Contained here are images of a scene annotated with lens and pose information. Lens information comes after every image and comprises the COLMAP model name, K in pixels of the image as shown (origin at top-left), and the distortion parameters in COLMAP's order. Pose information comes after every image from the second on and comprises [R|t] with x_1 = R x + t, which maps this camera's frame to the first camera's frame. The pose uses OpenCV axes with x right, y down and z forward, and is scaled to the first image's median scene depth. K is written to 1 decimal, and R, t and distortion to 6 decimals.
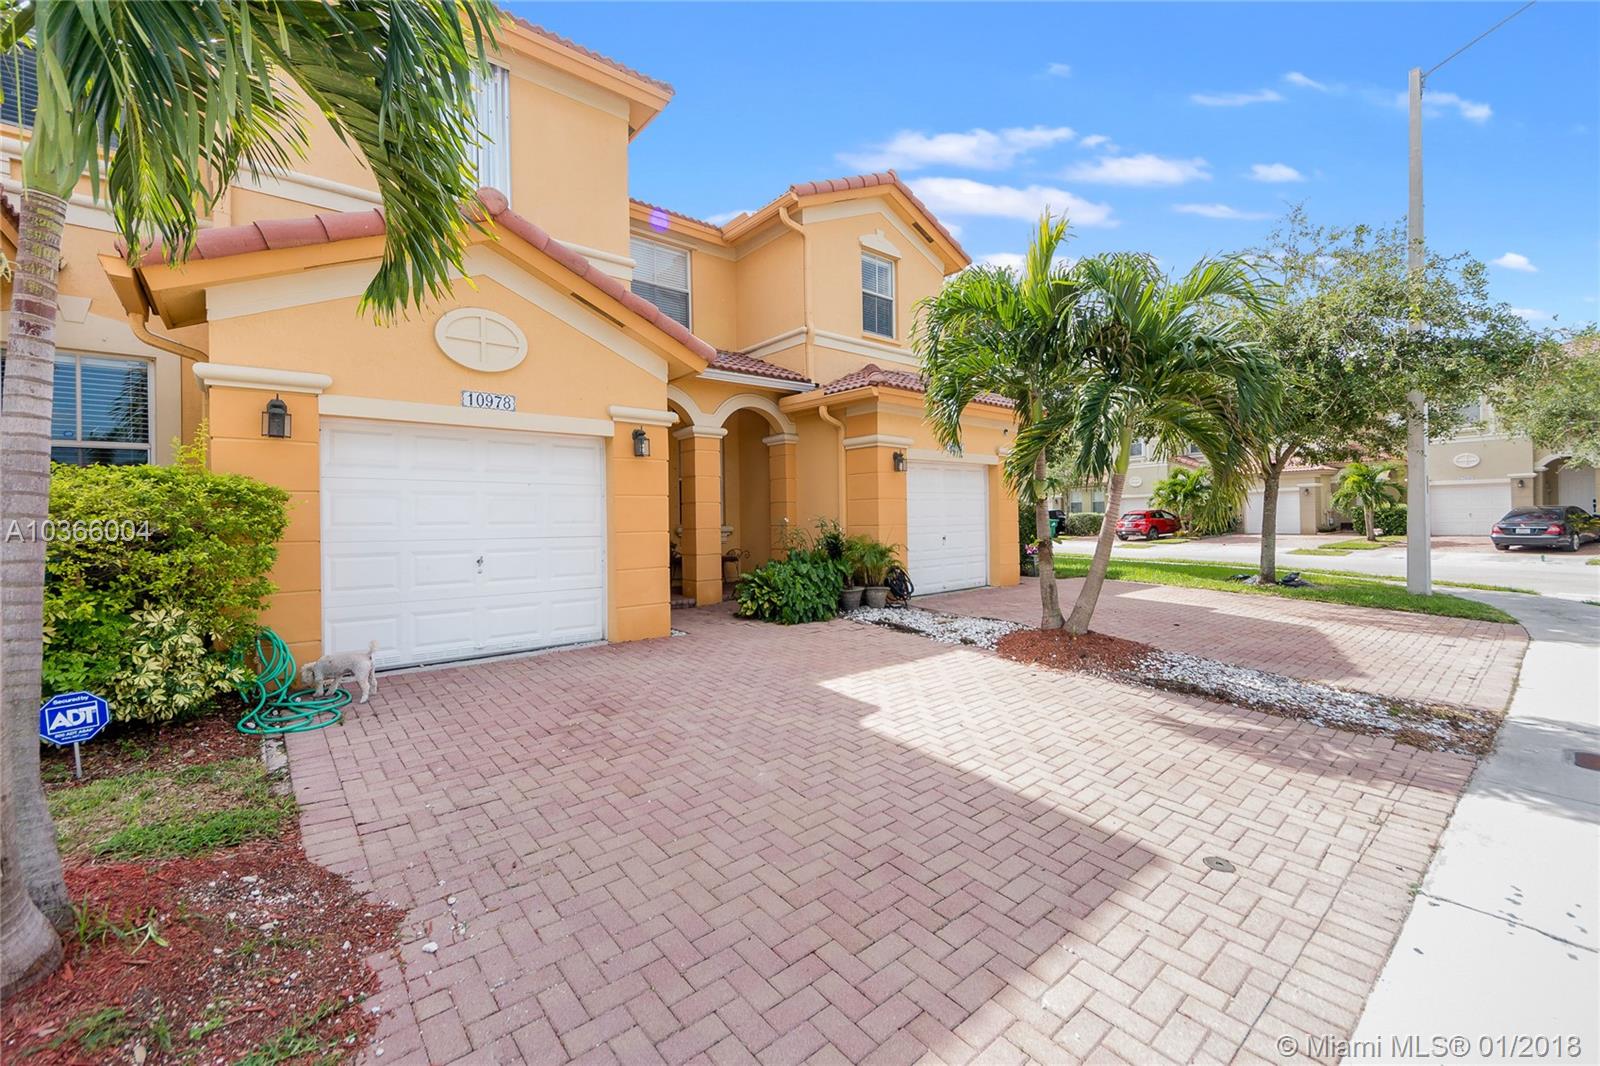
lens RADIAL K [[640.5, 0, 796.3], [0, 640.5, 511.7], [0, 0, 1]] dist [0.001566, -0.002072]
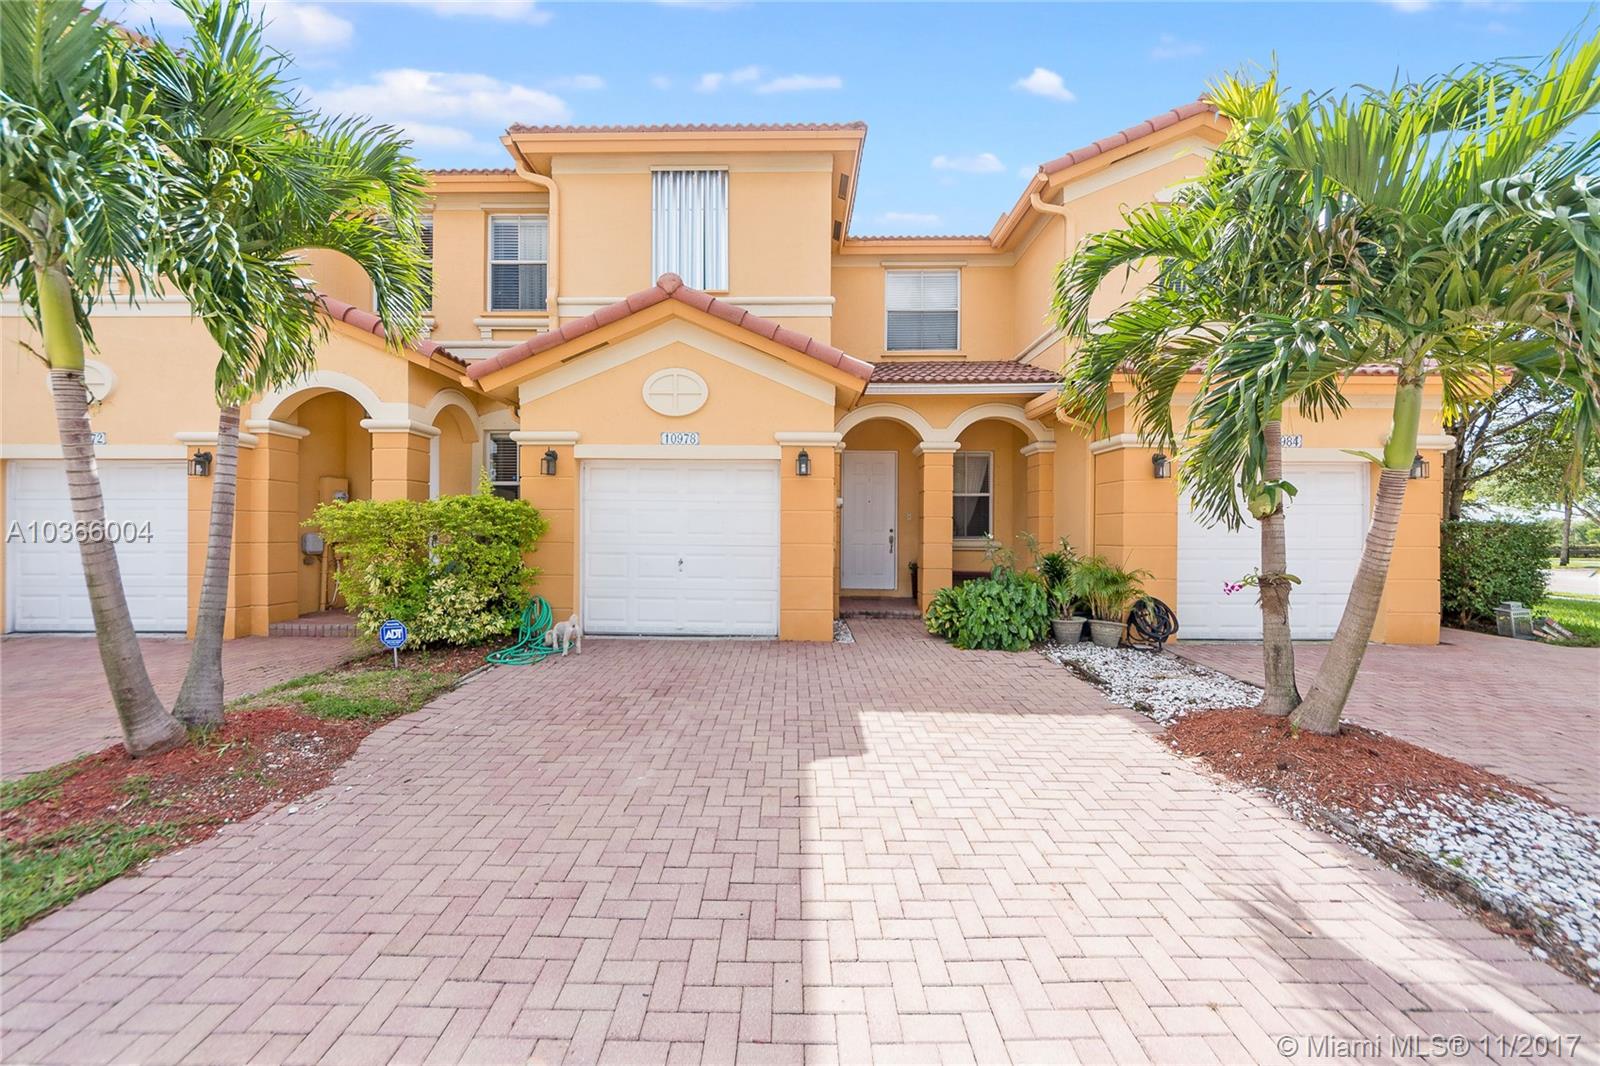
lens RADIAL K [[571.7, 0, 794.1], [0, 571.7, 528.4], [0, 0, 1]] dist [-0.001514, -0.000814]
pose [[0.760016, 0.015009, -0.649731, 0.548457], [-0.010241, 0.999886, 0.011118, -0.008075], [0.649824, -0.001796, 0.760083, 0.338369]]
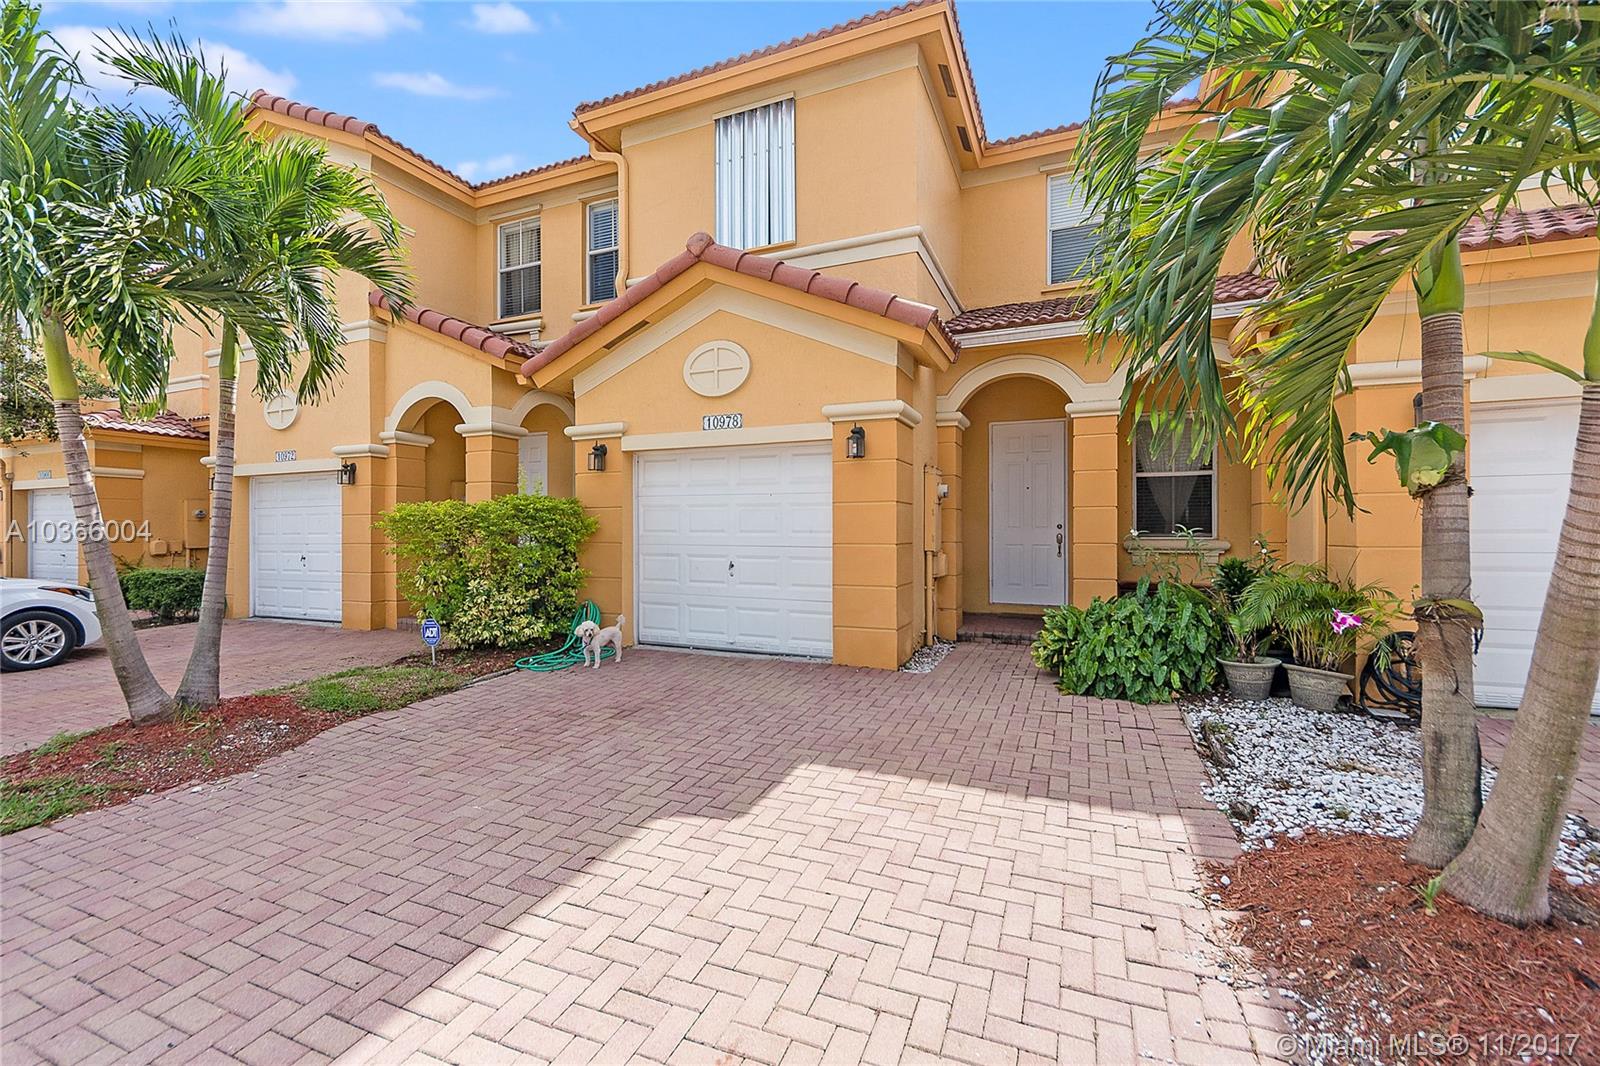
lens RADIAL K [[671.1, 0, 810.0], [0, 671.1, 526.6], [0, 0, 1]] dist [-0.003590, 0.000999]
pose [[0.461072, 0.007789, -0.887329, 0.767461], [0.005594, 0.999916, 0.011685, -0.004508], [0.887345, -0.010352, 0.460990, 0.734353]]
